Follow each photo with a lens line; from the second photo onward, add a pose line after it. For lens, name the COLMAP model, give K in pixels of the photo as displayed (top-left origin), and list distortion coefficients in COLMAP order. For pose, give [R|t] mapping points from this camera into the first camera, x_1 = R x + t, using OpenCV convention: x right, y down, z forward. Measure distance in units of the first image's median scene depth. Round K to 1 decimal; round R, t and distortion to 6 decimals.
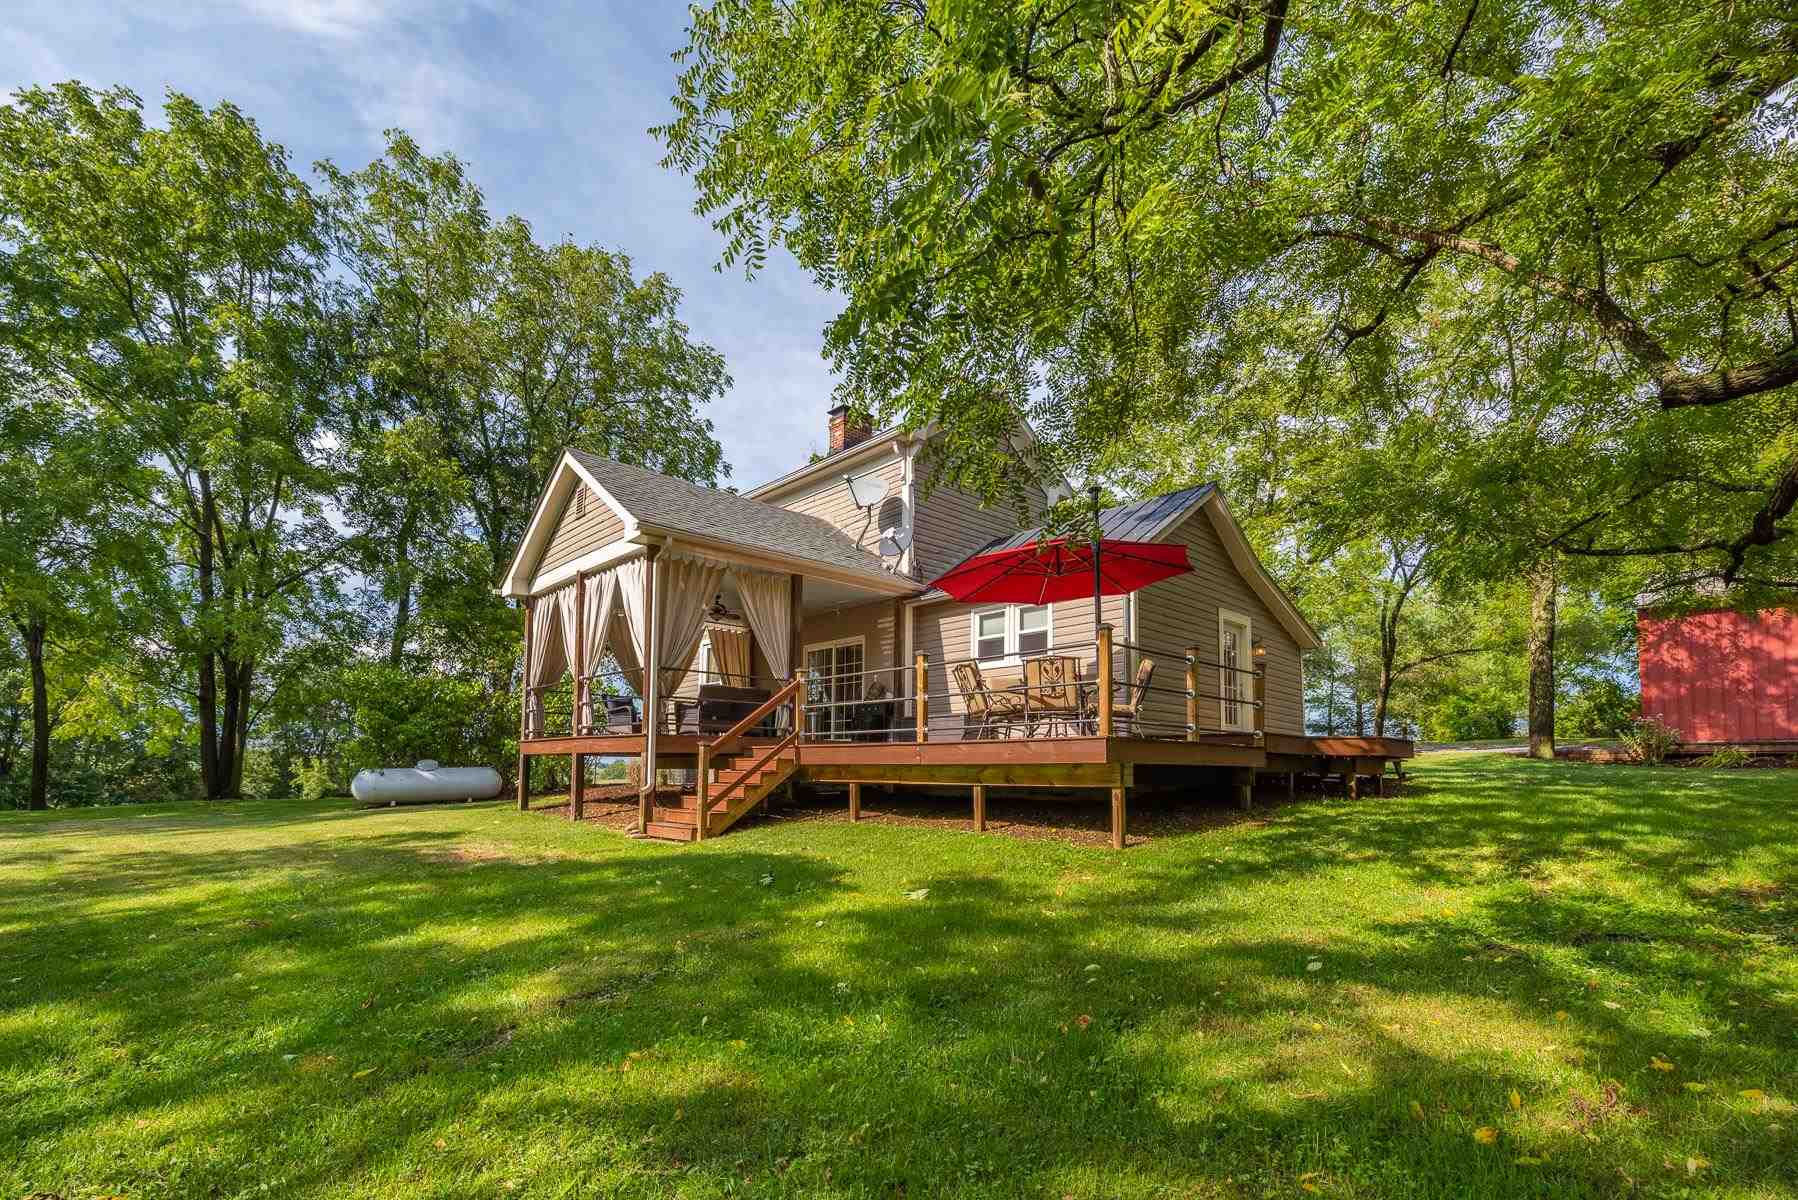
lens RADIAL K [[786.9, 0, 899.0], [0, 786.9, 600.0], [0, 0, 1]] dist [0.001305, 0.000227]
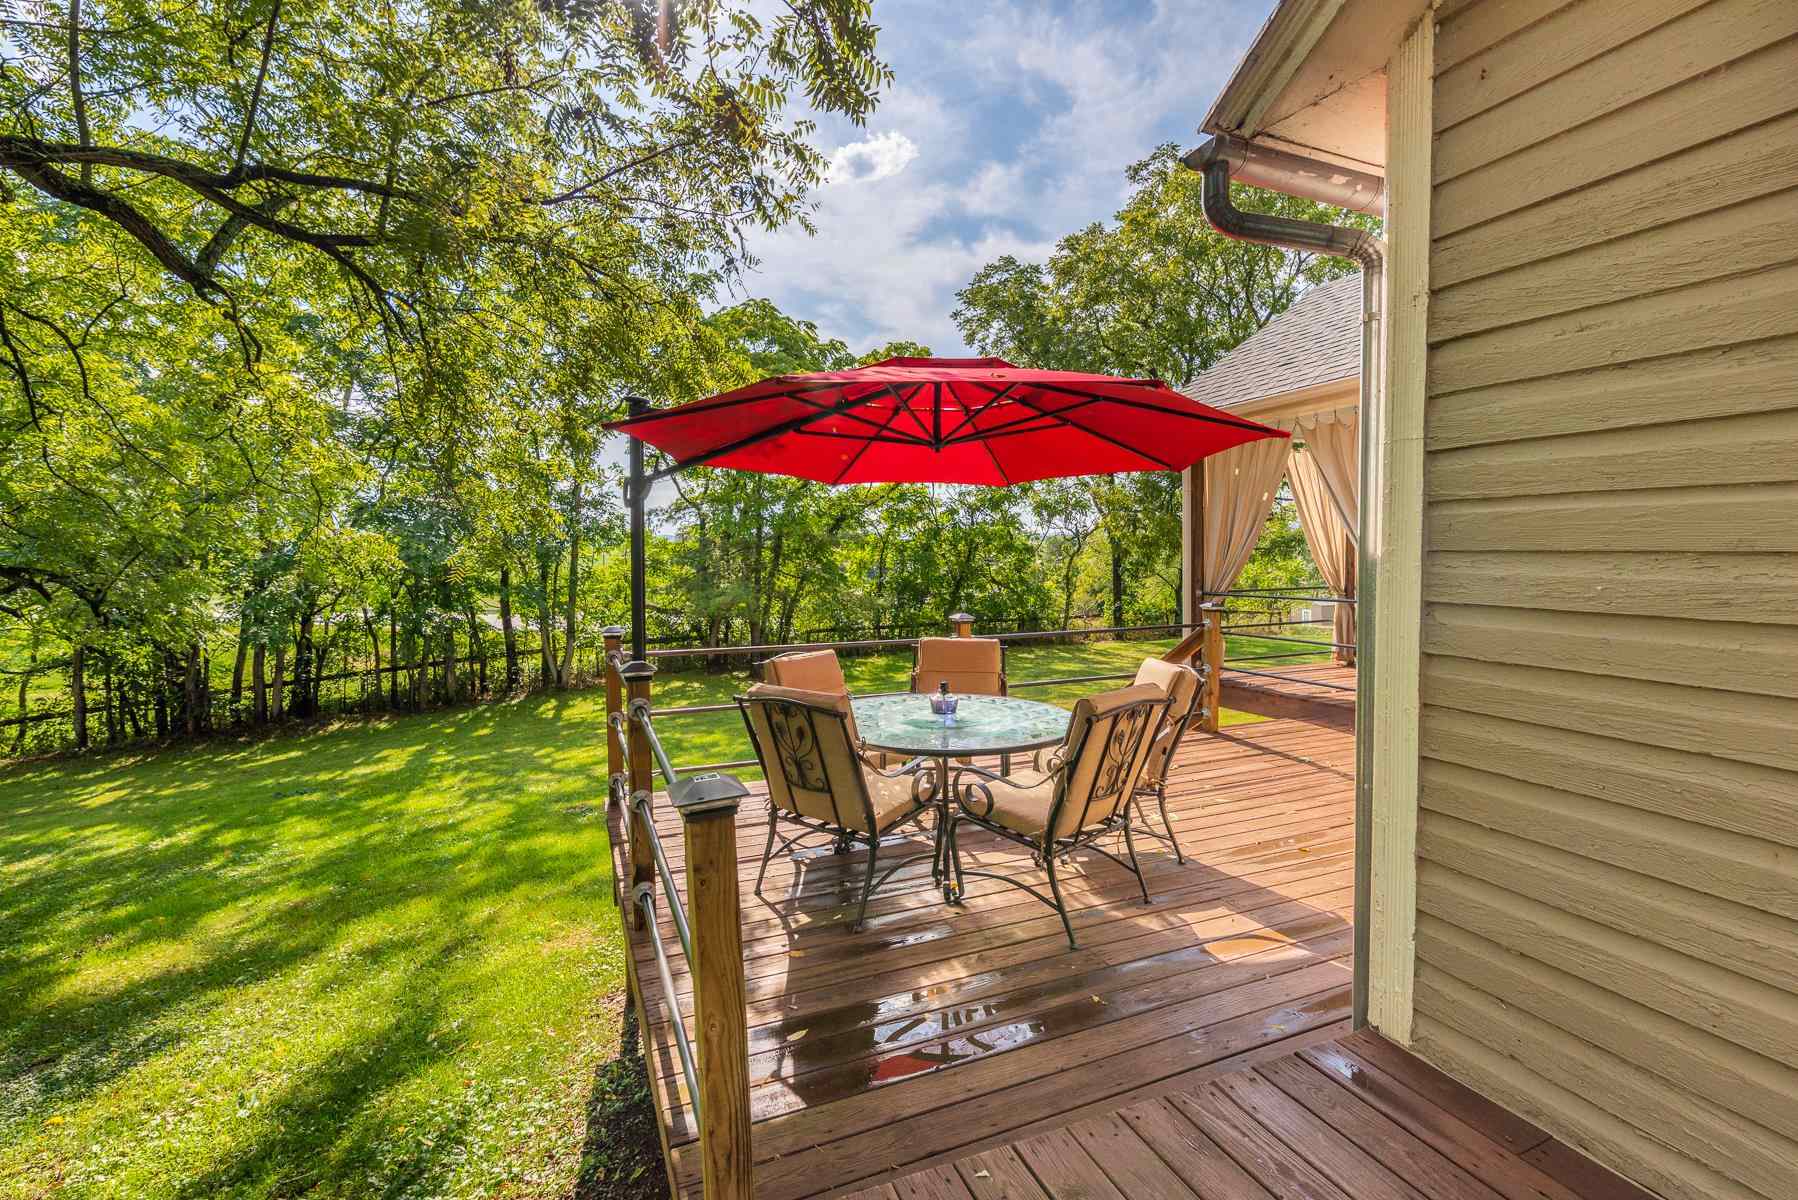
lens RADIAL K [[786.9, 0, 899.0], [0, 786.9, 600.0], [0, 0, 1]] dist [0.001305, 0.000227]
pose [[-0.359488, 0.061140, -0.931145, 1.379457], [0.177816, 0.984055, -0.004036, 0.063151], [0.916051, -0.167023, -0.364628, 2.721851]]
